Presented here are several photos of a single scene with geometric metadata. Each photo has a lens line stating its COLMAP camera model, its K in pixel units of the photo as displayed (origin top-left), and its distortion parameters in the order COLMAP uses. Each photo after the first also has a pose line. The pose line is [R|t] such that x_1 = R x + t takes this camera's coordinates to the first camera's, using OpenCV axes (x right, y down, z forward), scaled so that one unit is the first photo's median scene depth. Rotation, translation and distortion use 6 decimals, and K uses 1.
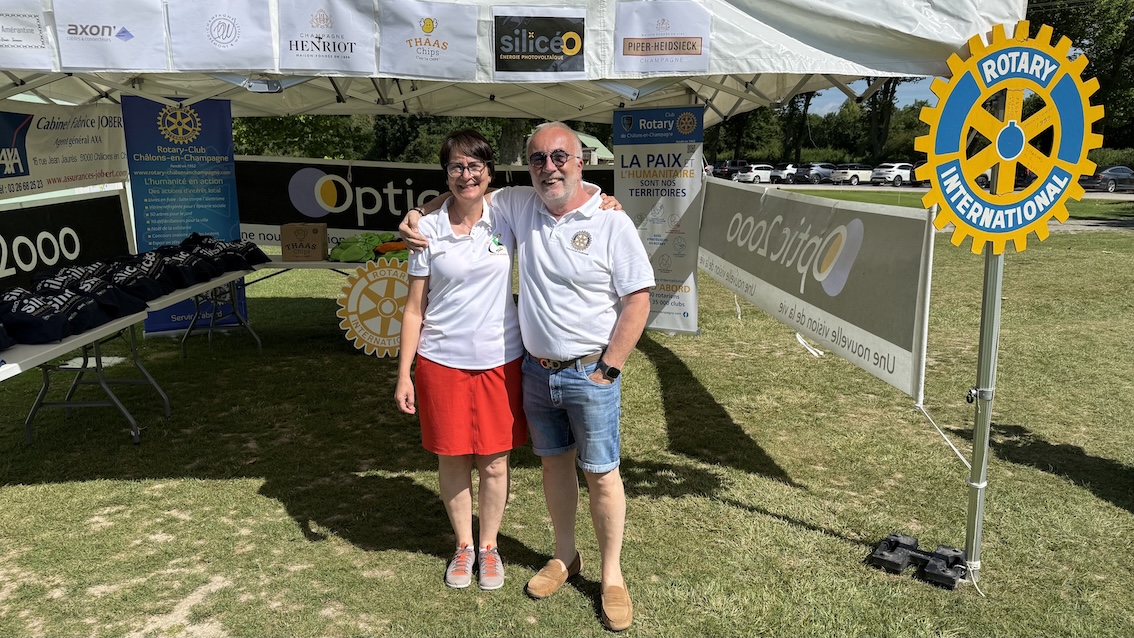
lens RADIAL K [[789.8, 0, 565.4], [0, 789.8, 329.3], [0, 0, 1]] dist [0.050064, -0.067724]
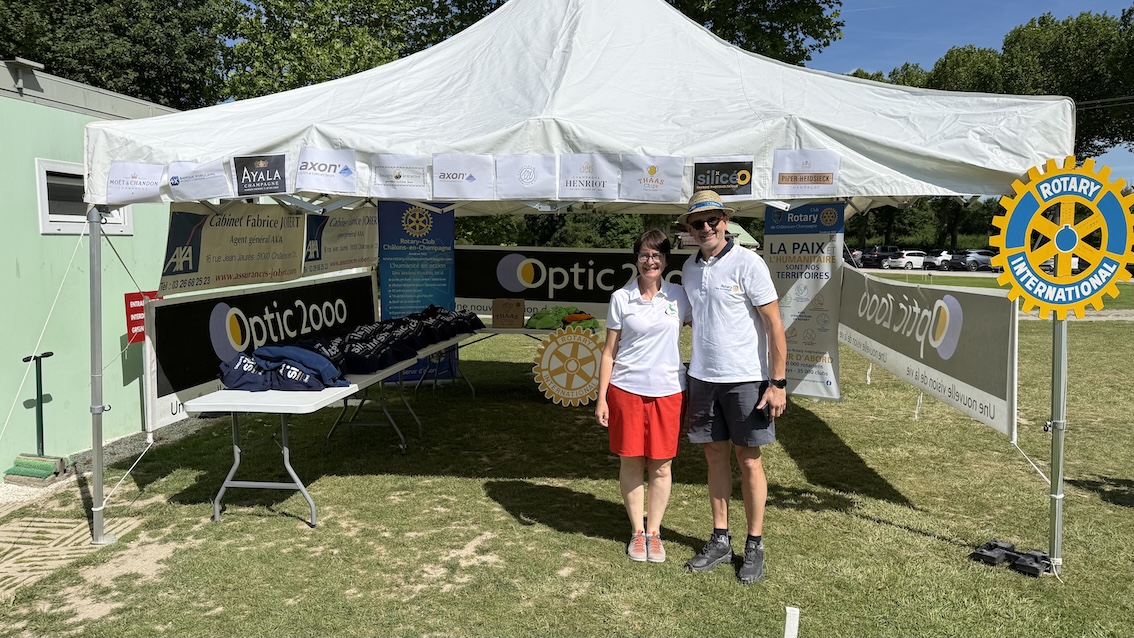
lens RADIAL K [[789.8, 0, 558.2], [0, 789.8, 325.8], [0, 0, 1]] dist [0.050064, -0.067724]
pose [[0.983073, 0.018393, -0.182290, -0.026871], [-0.038251, 0.993627, -0.106029, 0.044525], [0.179178, 0.111207, 0.977511, -0.232719]]
